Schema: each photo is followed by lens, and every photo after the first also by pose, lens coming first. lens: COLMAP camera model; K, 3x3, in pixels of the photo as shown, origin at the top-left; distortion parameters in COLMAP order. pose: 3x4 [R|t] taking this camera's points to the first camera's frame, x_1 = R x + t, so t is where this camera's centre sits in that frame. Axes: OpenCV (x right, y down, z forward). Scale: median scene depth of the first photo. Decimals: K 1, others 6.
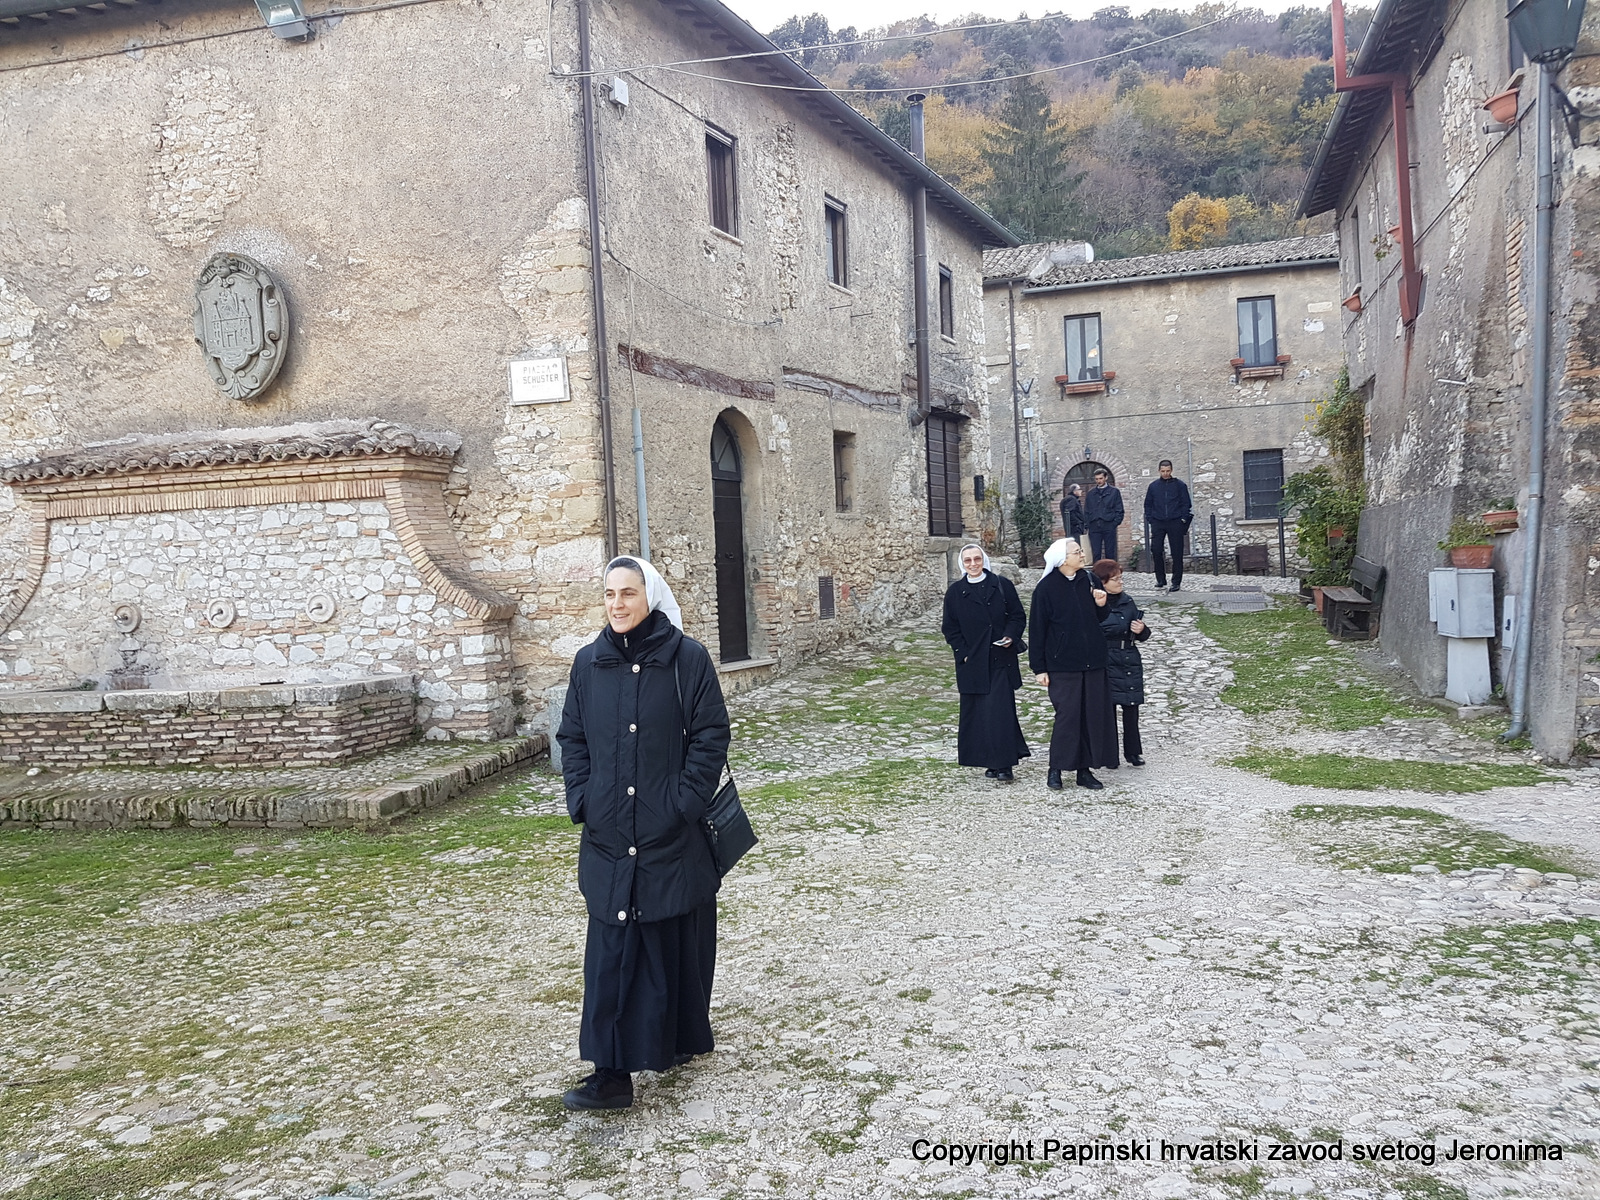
lens RADIAL K [[1248.2, 0, 796.7], [0, 1248.2, 578.5], [0, 0, 1]] dist [0.065855, -0.139328]
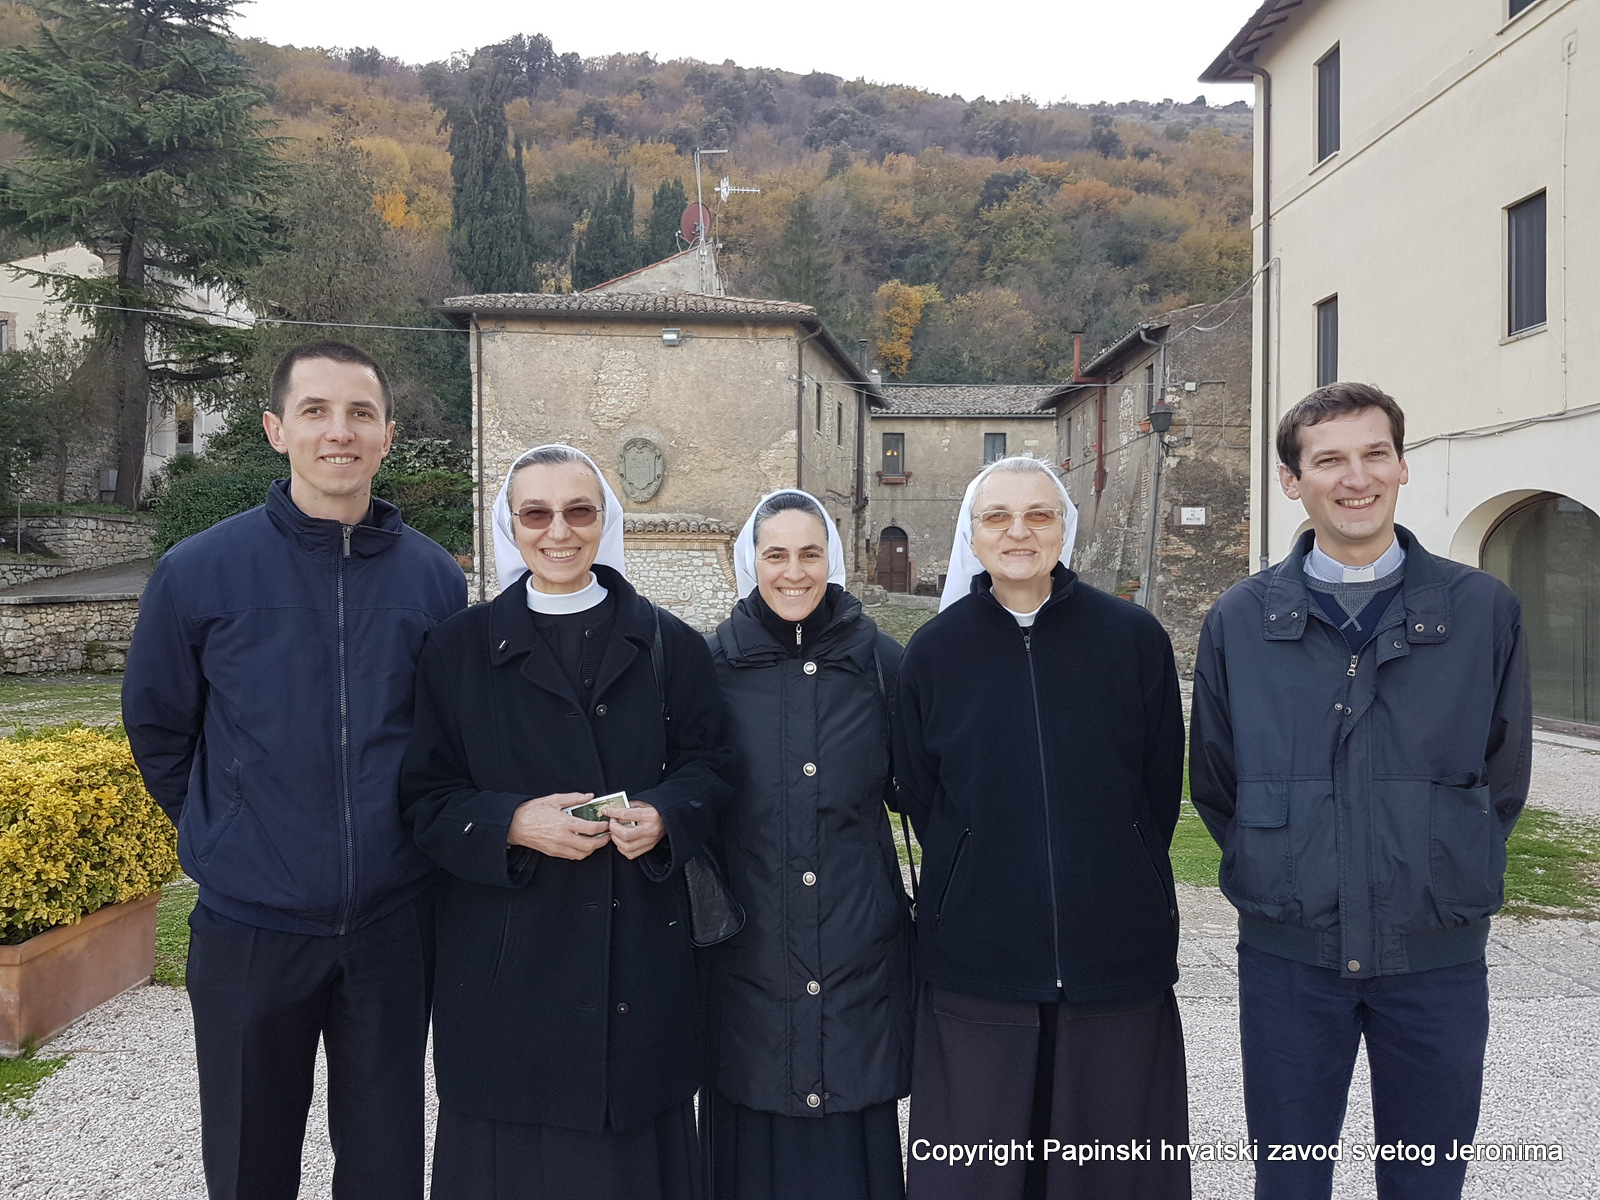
lens RADIAL K [[1183.4, 0, 800.0], [0, 1183.4, 600.0], [0, 0, 1]] dist [0.119397, -0.000982]
pose [[0.966070, 0.051259, 0.253143, -0.665408], [-0.052537, 0.998617, -0.001714, 0.023475], [-0.252881, -0.011644, 0.967427, -1.107461]]
